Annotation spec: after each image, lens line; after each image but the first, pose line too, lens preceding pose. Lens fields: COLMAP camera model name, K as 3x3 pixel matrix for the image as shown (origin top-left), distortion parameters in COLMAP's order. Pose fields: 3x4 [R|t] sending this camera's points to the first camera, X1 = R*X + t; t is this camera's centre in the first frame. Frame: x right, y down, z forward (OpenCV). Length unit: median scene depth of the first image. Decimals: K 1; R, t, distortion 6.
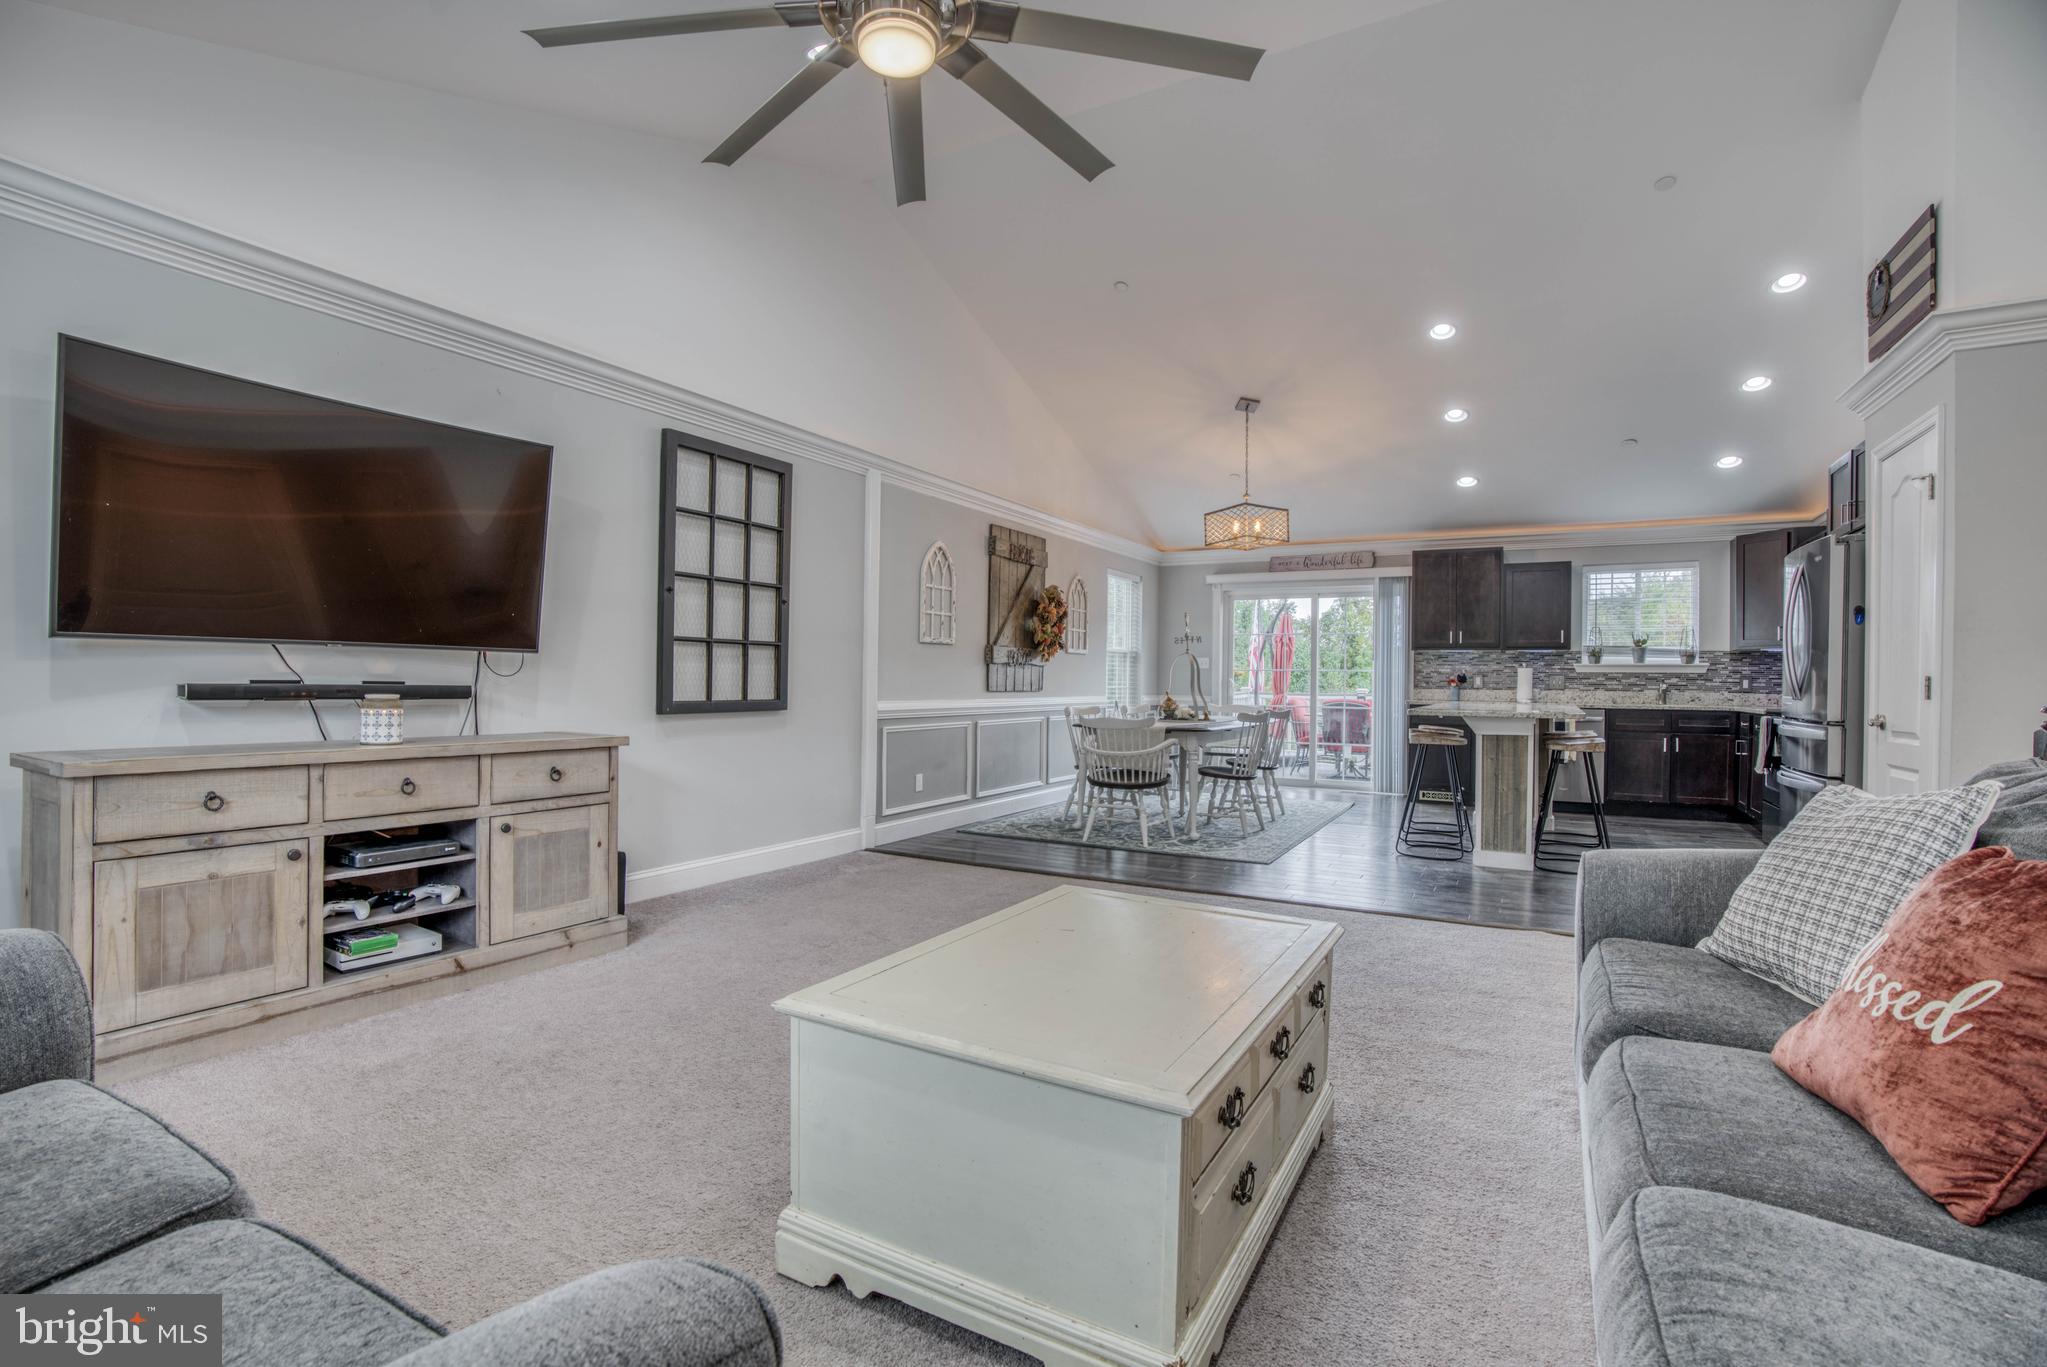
lens RADIAL K [[952.3, 0, 1006.2], [0, 952.3, 685.5], [0, 0, 1]] dist [-0.070071, 0.030298]
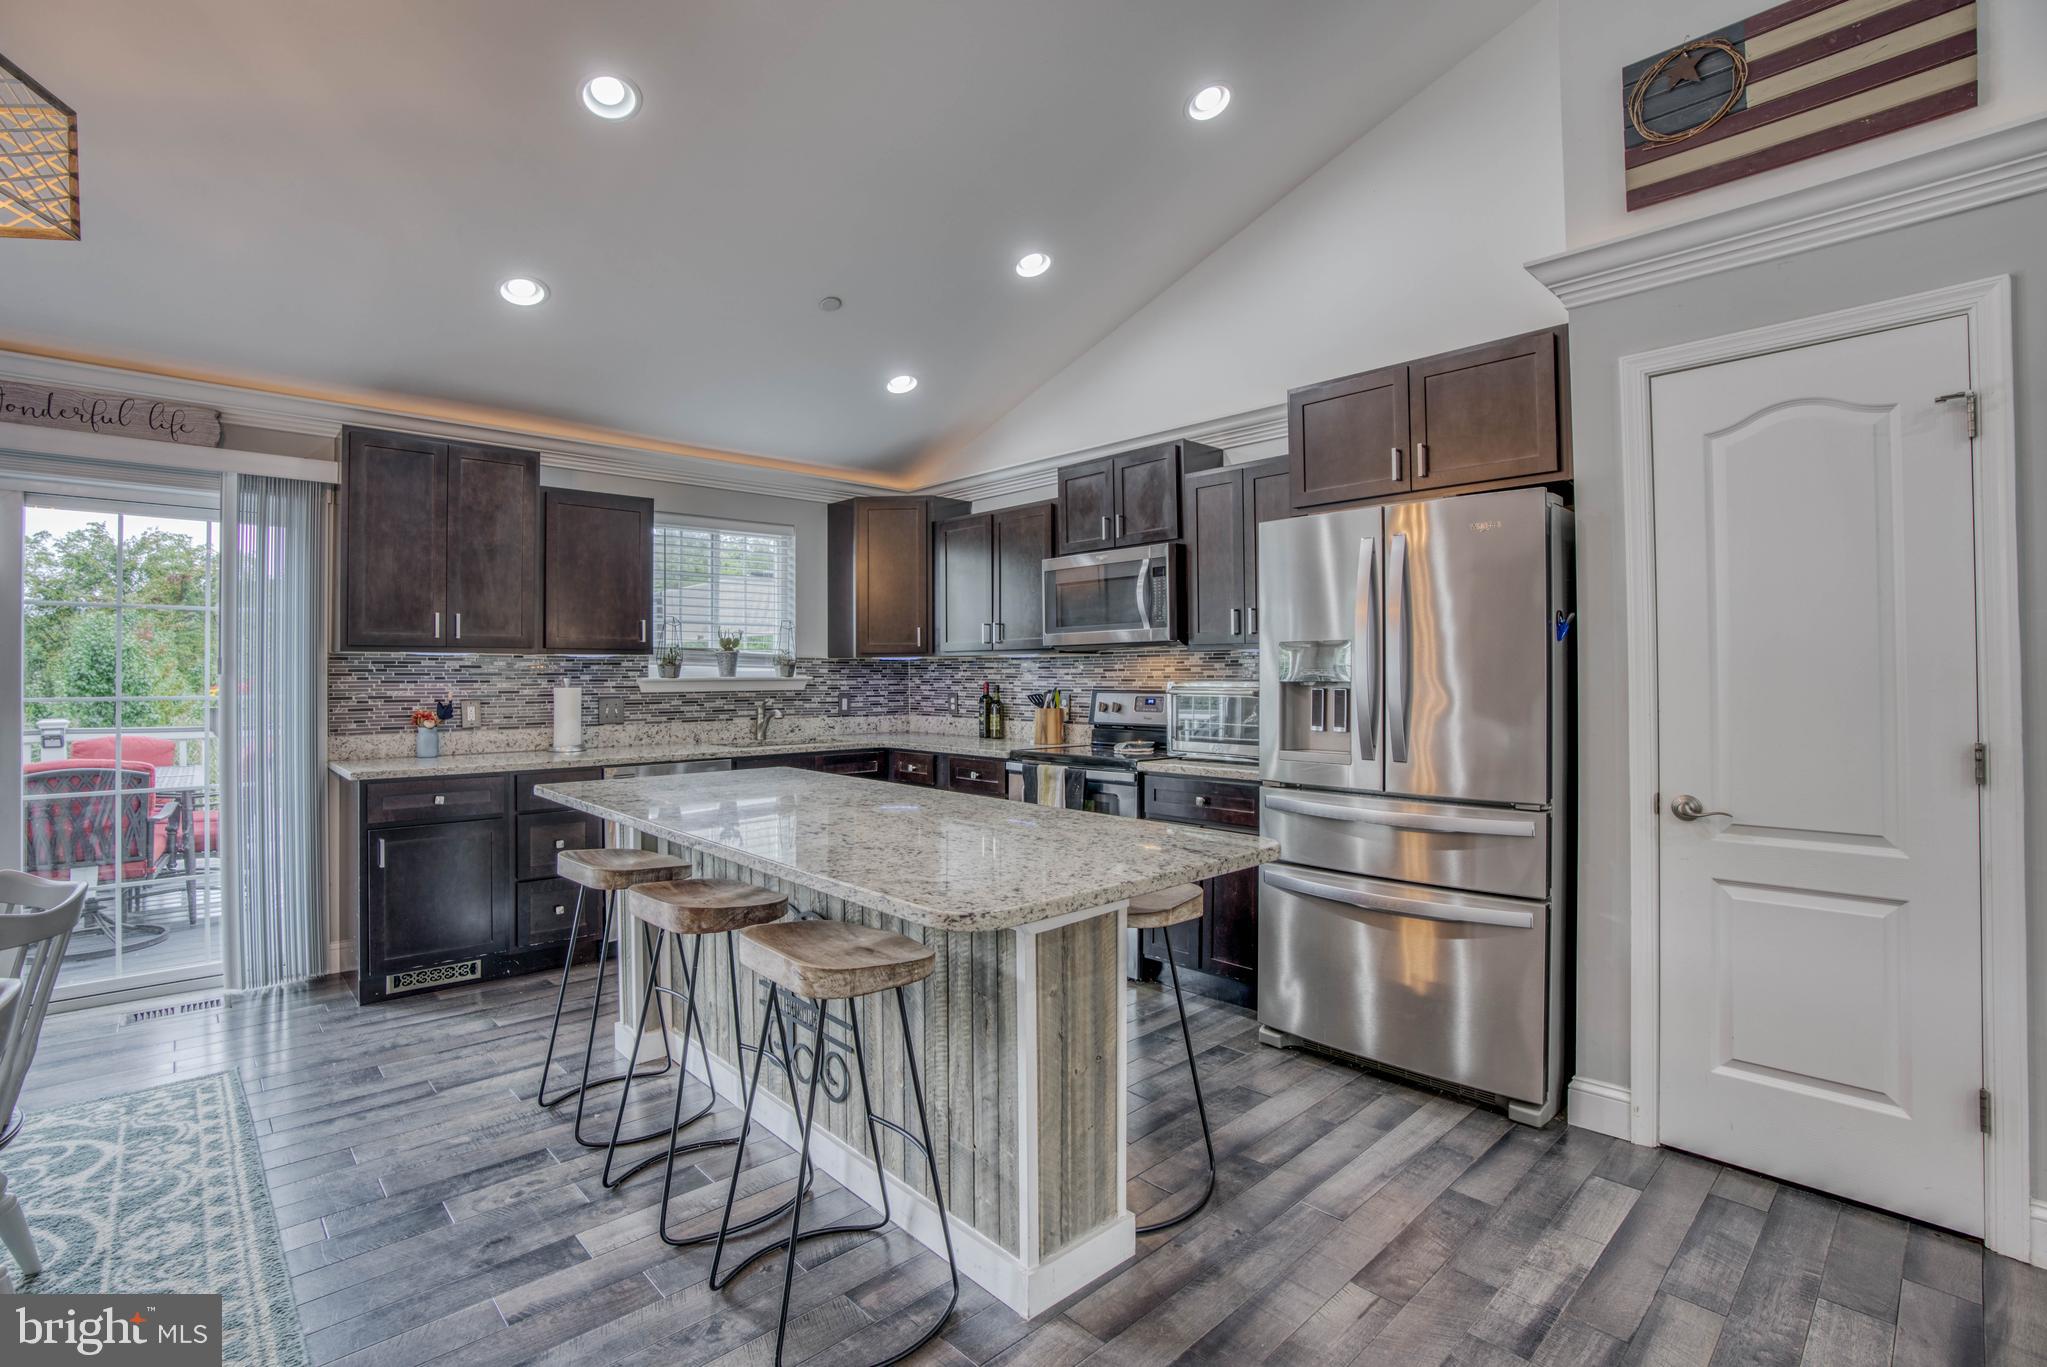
lens RADIAL K [[952.3, 0, 1006.2], [0, 952.3, 685.5], [0, 0, 1]] dist [-0.070071, 0.030298]
pose [[0.309344, -0.024010, 0.950647, 0.135063], [0.012289, 0.999699, 0.021250, -0.031150], [-0.950871, 0.005109, 0.309546, 0.661533]]
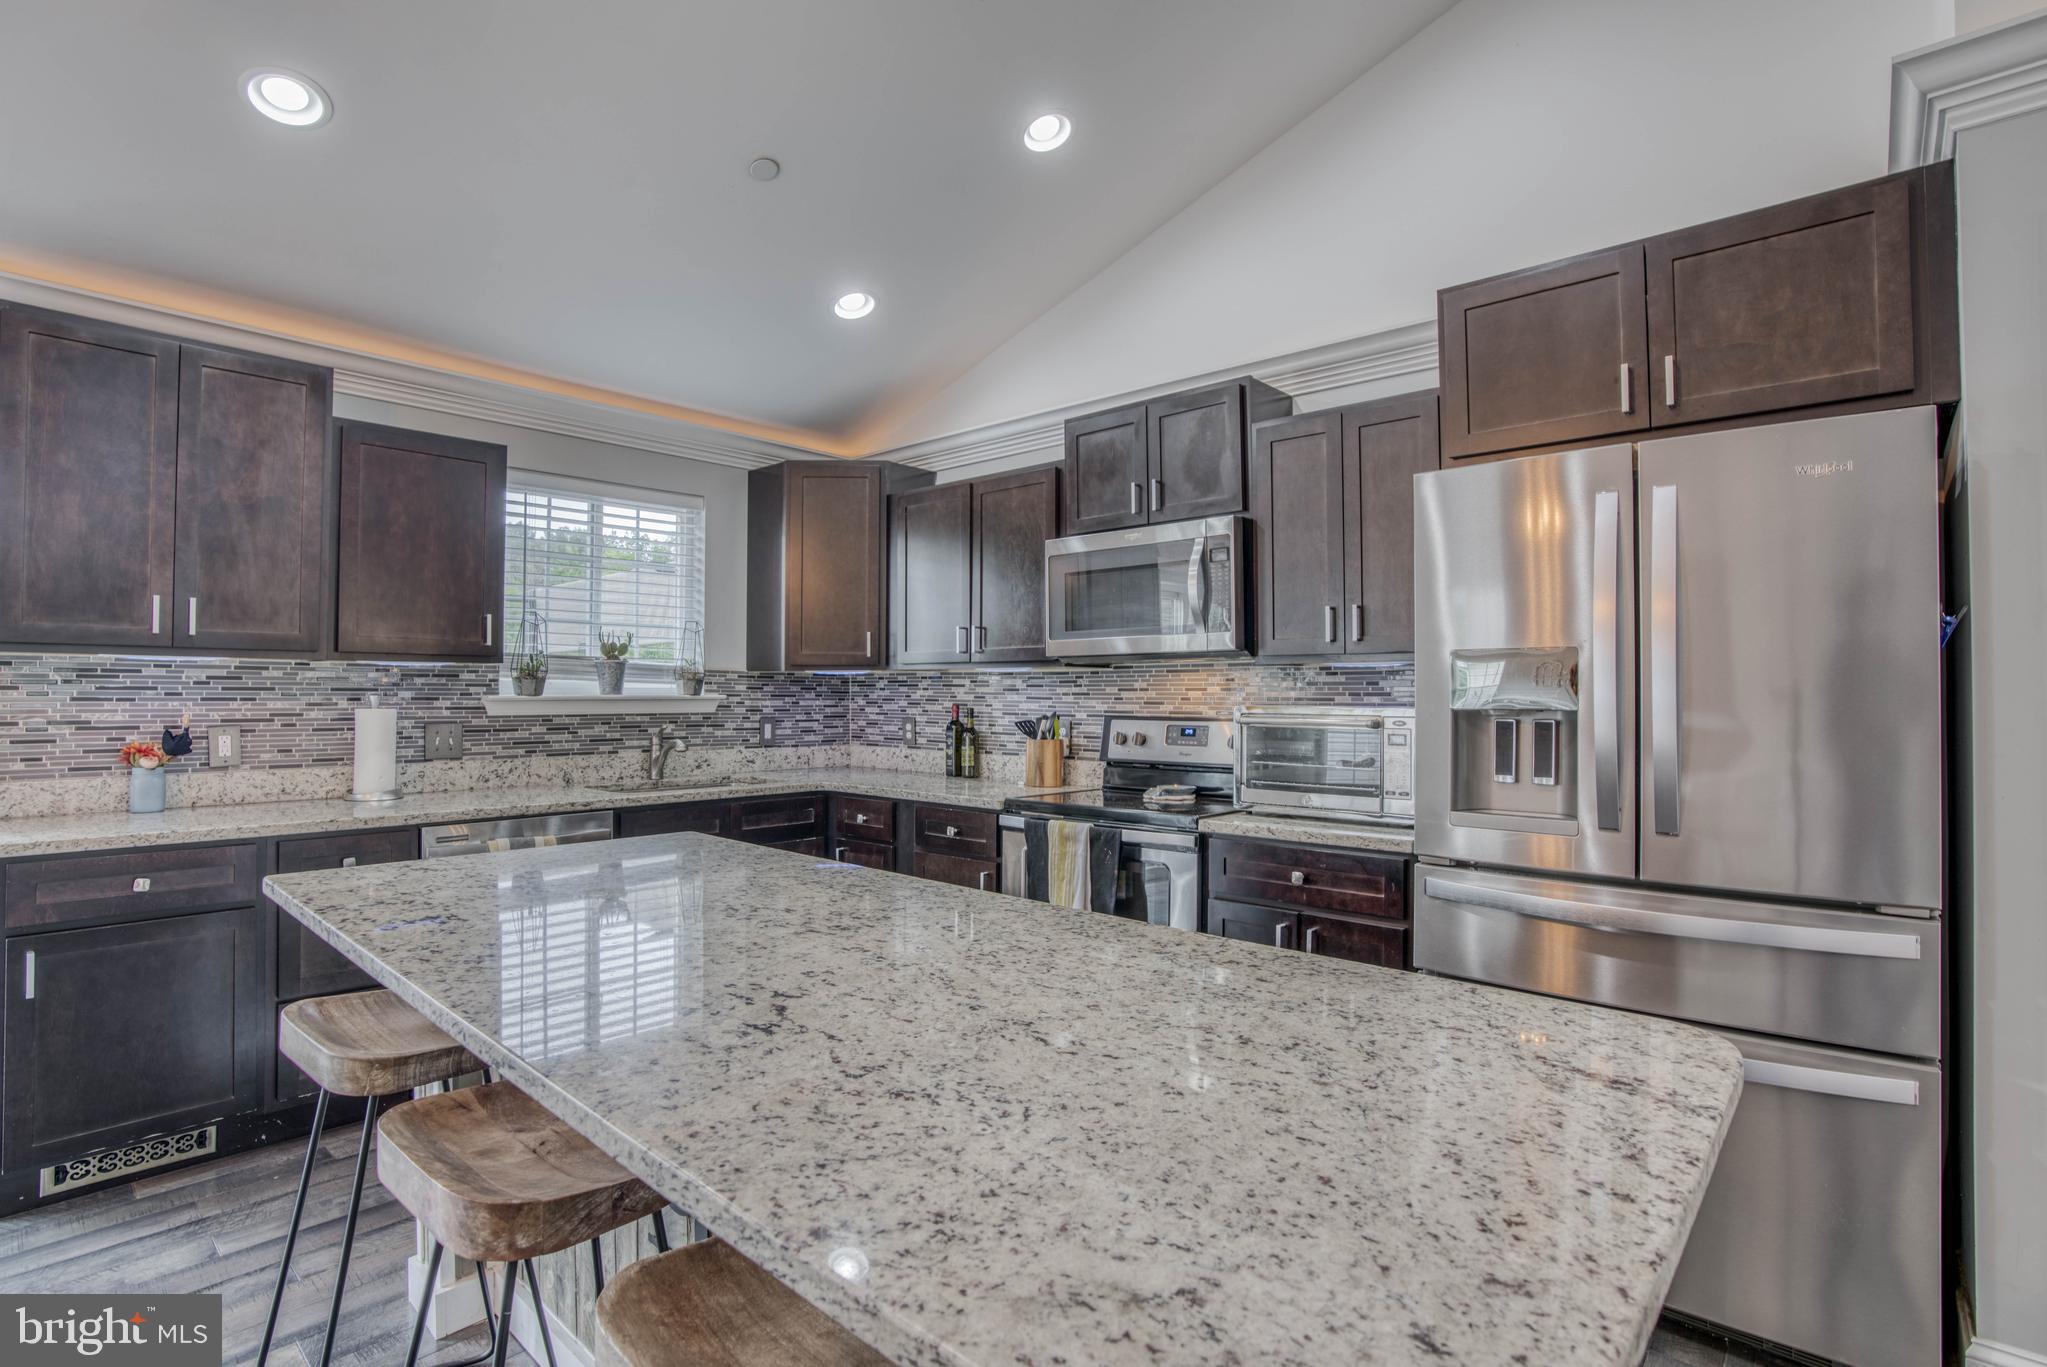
lens RADIAL K [[985.4, 0, 1010.9], [0, 985.4, 688.5], [0, 0, 1]] dist [-0.071582, 0.028838]
pose [[0.220441, -0.006922, 0.975376, 0.261504], [0.004796, 0.999970, 0.006013, -0.030902], [-0.975388, 0.003352, 0.220468, 0.740665]]
